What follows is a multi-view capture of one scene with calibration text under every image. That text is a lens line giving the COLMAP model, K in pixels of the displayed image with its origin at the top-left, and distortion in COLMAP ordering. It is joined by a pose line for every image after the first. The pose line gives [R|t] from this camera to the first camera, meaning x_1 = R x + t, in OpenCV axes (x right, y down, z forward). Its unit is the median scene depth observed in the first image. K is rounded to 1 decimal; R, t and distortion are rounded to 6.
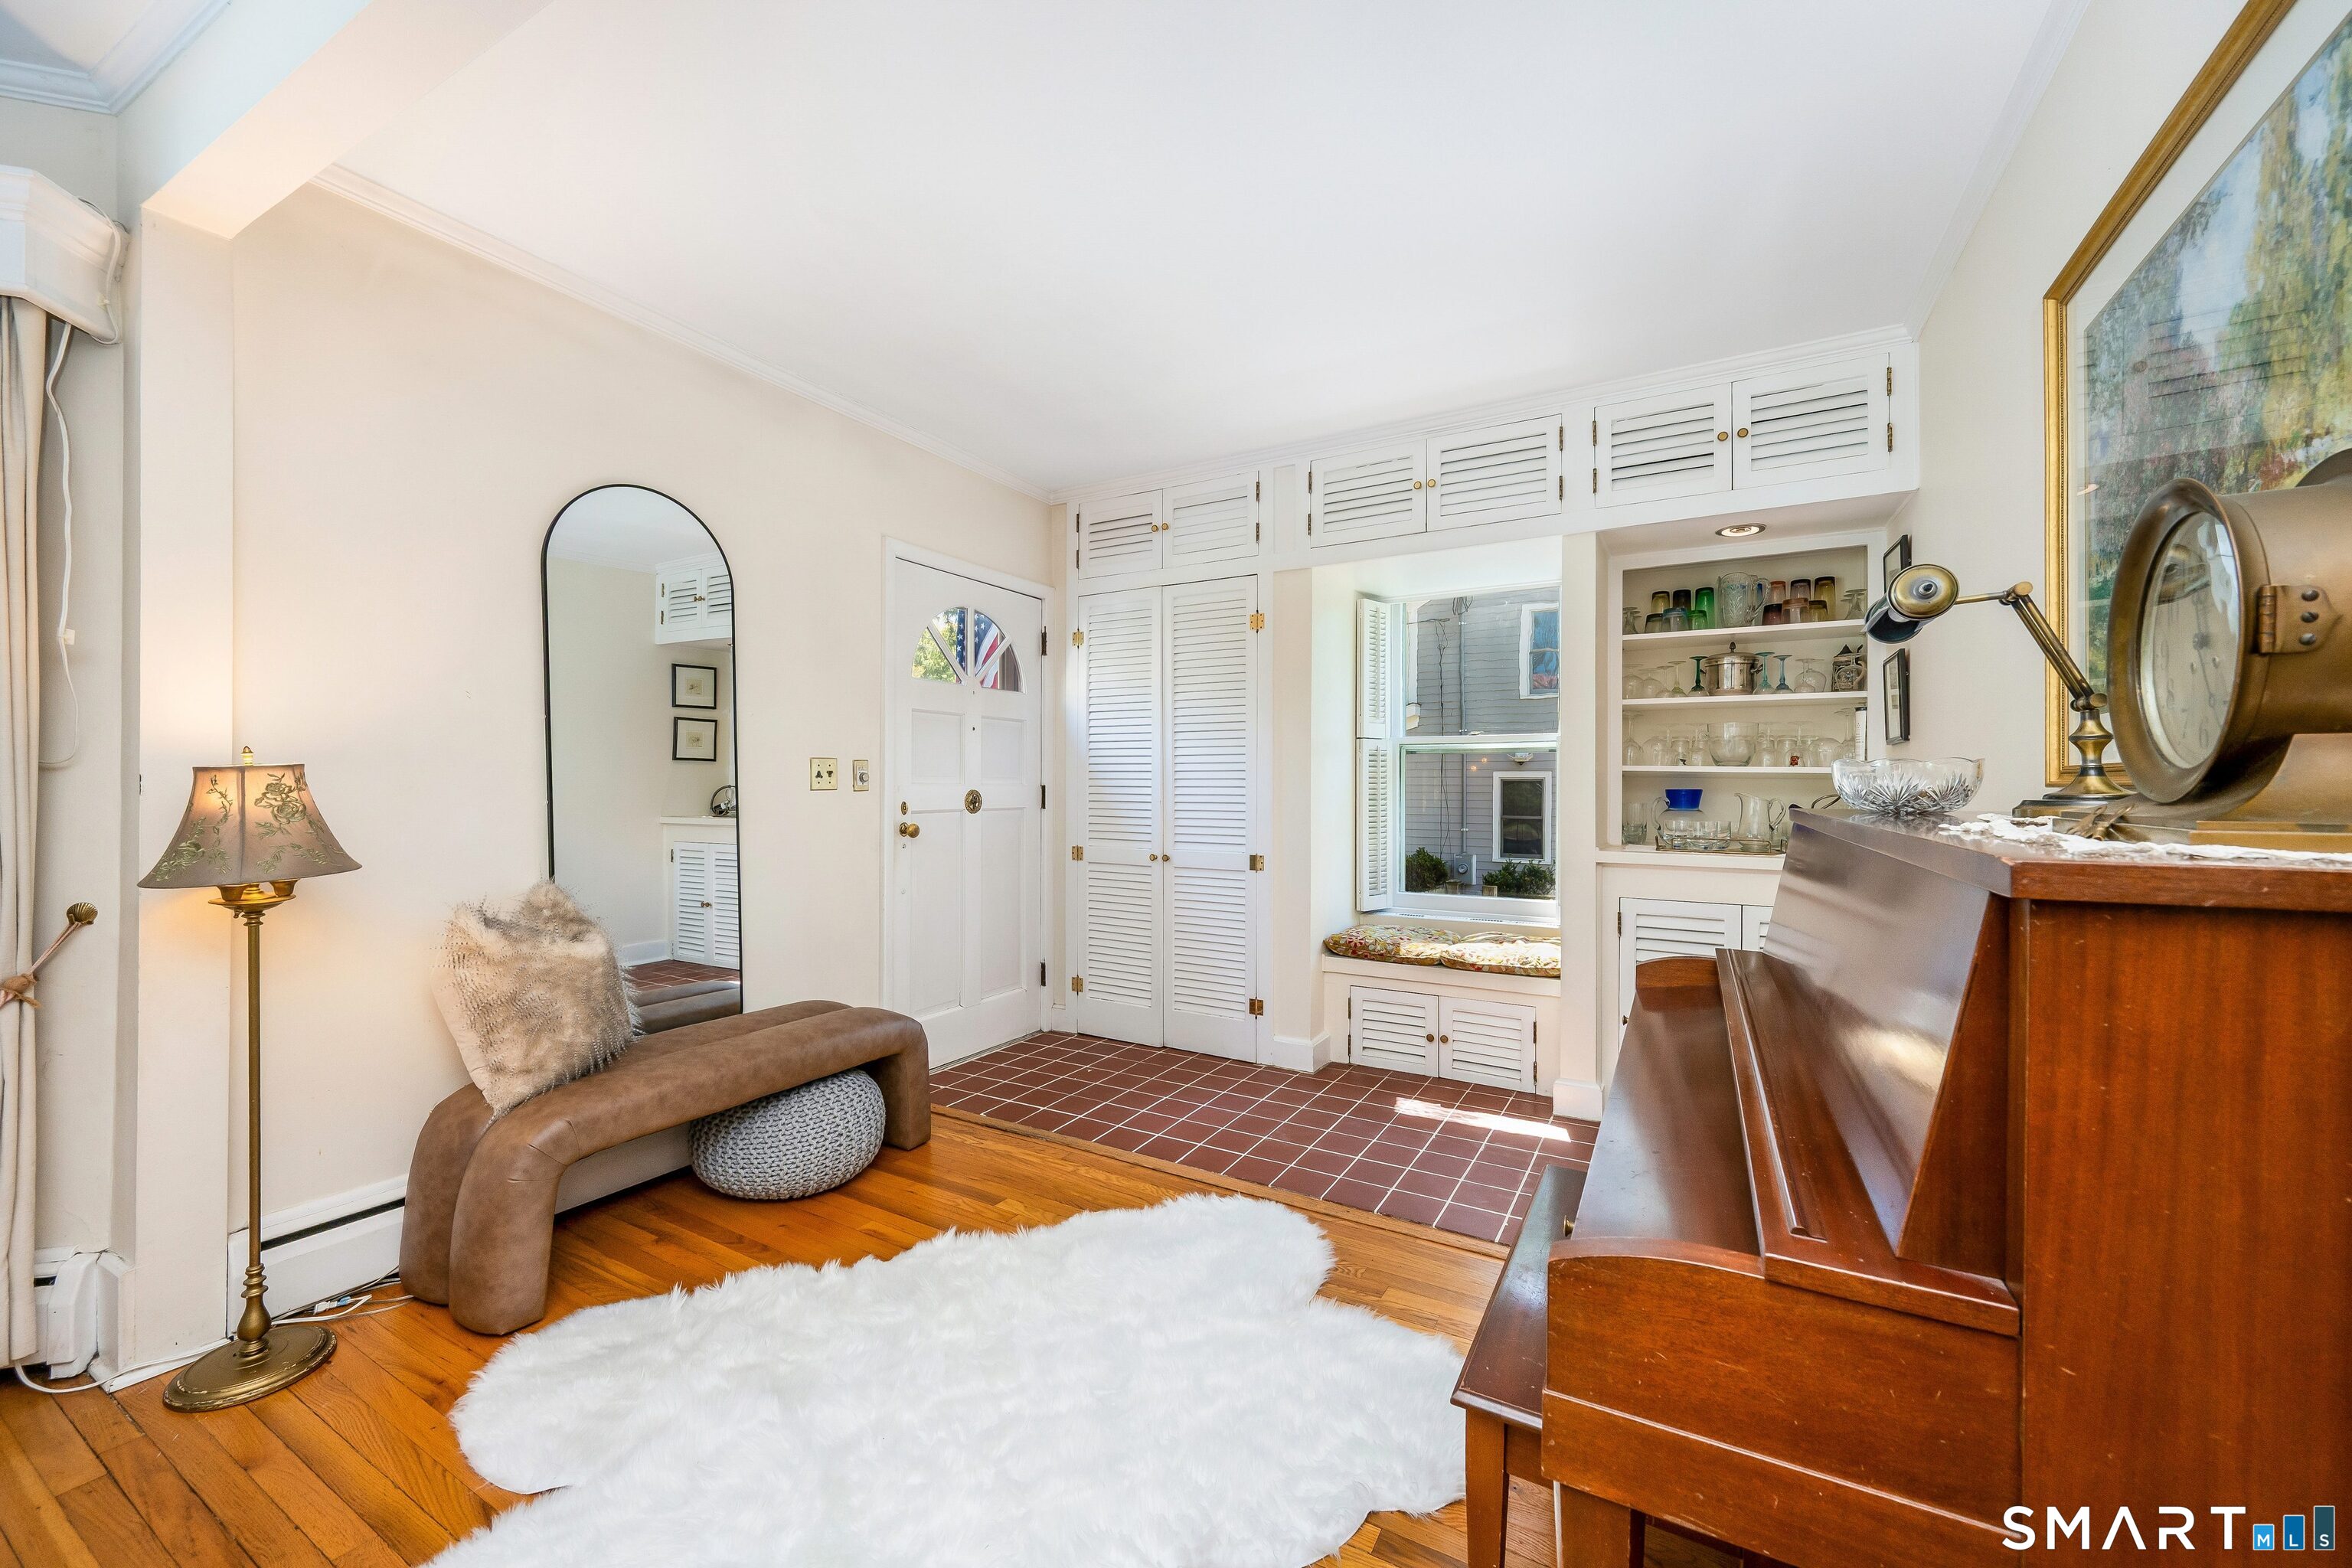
lens RADIAL K [[915.7, 0, 1178.6], [0, 915.7, 780.4], [0, 0, 1]] dist [-0.000465, -0.000515]
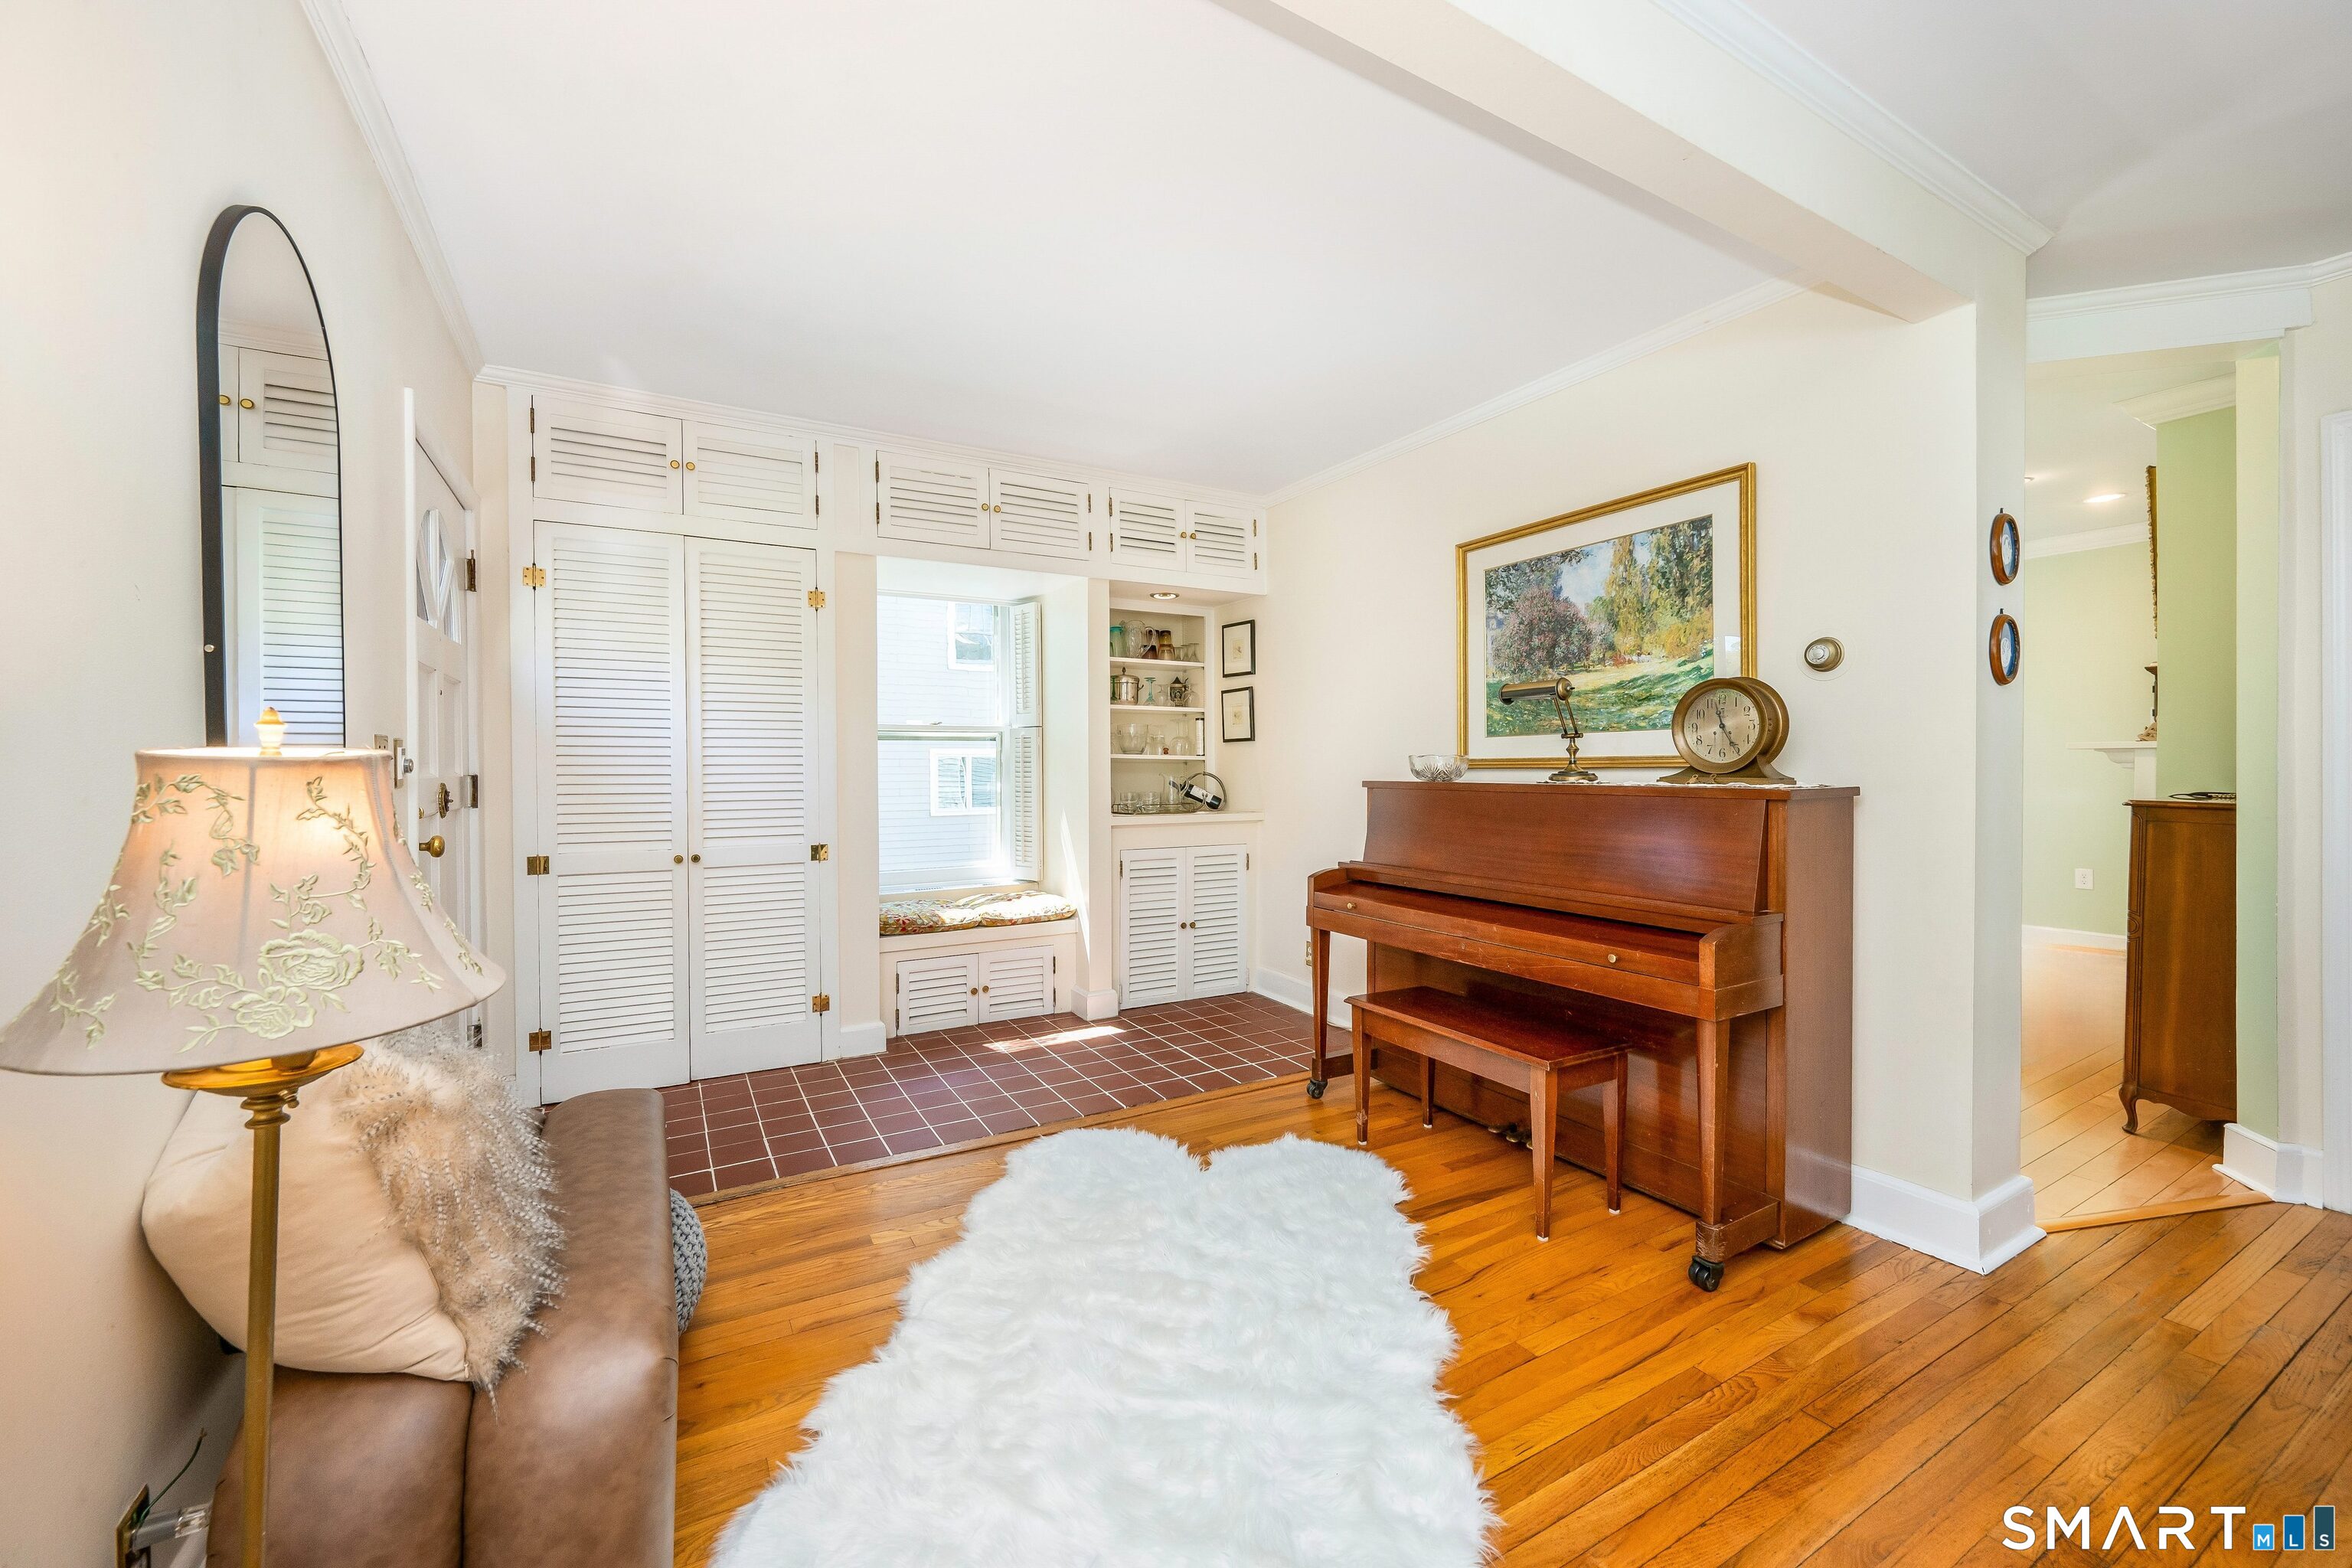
lens RADIAL K [[915.7, 0, 1172.6], [0, 915.7, 769.4], [0, 0, 1]] dist [-0.000465, -0.000515]
pose [[0.506322, -0.009113, 0.862296, -0.605693], [0.001919, 0.999954, 0.009440, -0.005718], [-0.862342, -0.003125, 0.506316, 0.218905]]
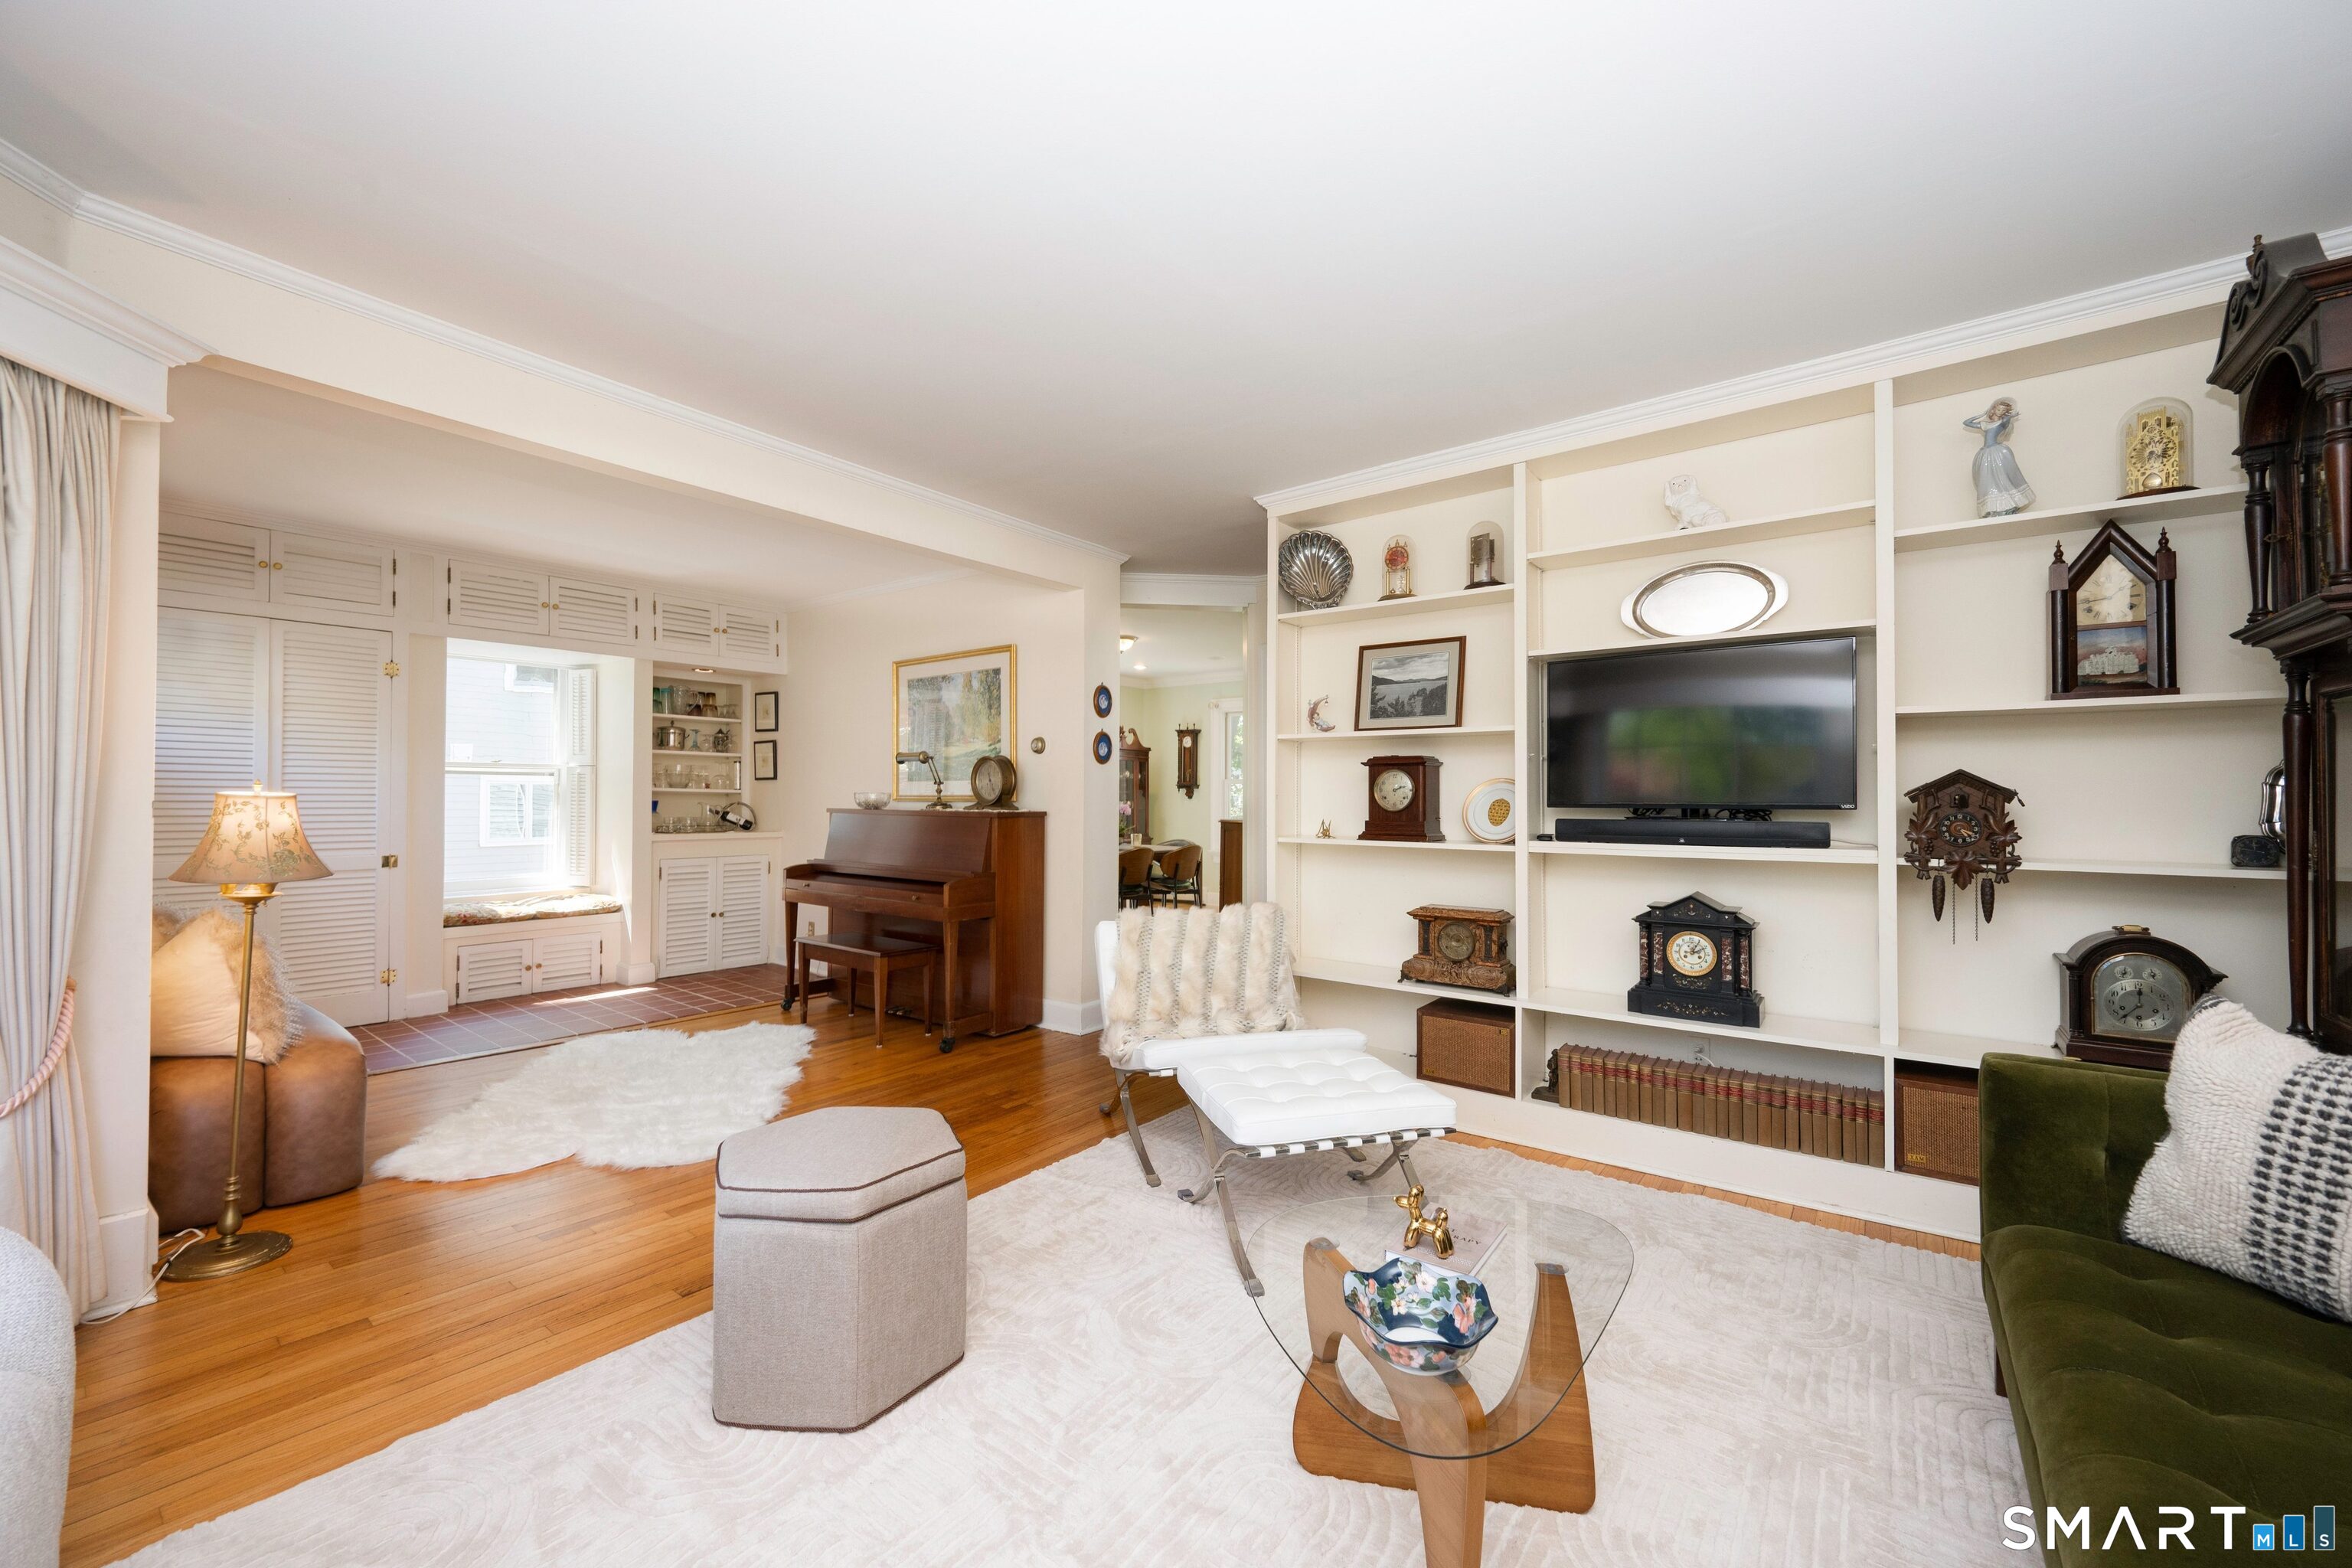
lens RADIAL K [[915.7, 0, 1175.2], [0, 915.7, 784.4], [0, 0, 1]] dist [-0.000465, -0.000515]
pose [[0.135016, 0.011124, 0.990781, -1.117533], [-0.008936, 0.999910, -0.010009, -0.014350], [-0.990803, -0.007502, 0.135103, -0.261954]]
